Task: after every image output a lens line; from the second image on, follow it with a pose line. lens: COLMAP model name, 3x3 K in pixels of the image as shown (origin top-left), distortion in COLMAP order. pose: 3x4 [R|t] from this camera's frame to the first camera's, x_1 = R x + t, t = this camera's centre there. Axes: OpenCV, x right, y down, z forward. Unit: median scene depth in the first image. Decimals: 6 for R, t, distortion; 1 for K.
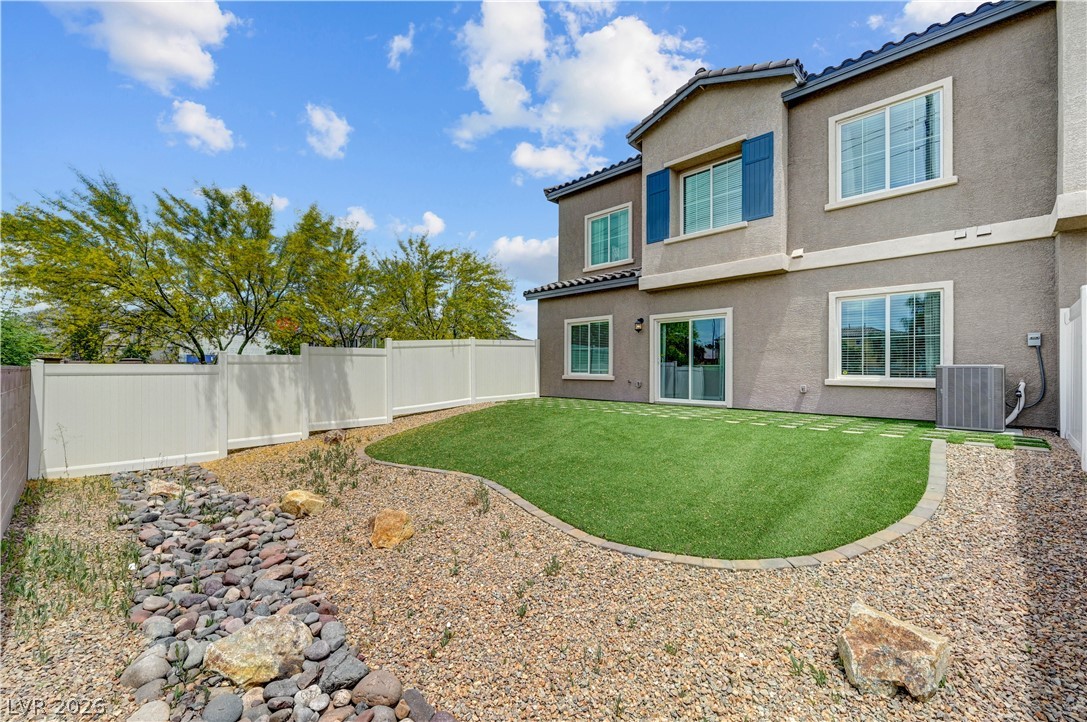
lens RADIAL K [[451.9, 0, 550.4], [0, 451.9, 364.0], [0, 0, 1]] dist [-0.001649, 0.000356]
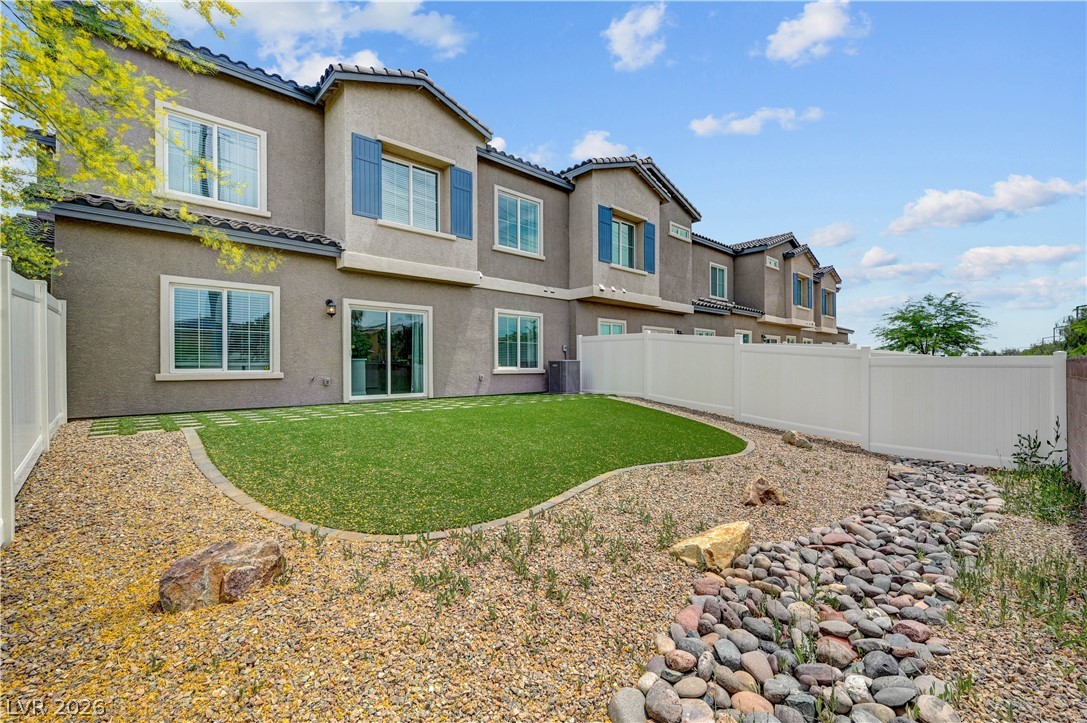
lens RADIAL K [[475.1, 0, 543.5], [0, 475.1, 361.5], [0, 0, 1]] dist [-0.001618, -0.000327]
pose [[0.018657, -0.000424, 0.999826, -0.713251], [-0.011554, 0.999933, 0.000639, 0.004388], [-0.999759, -0.011563, 0.018651, 0.672427]]
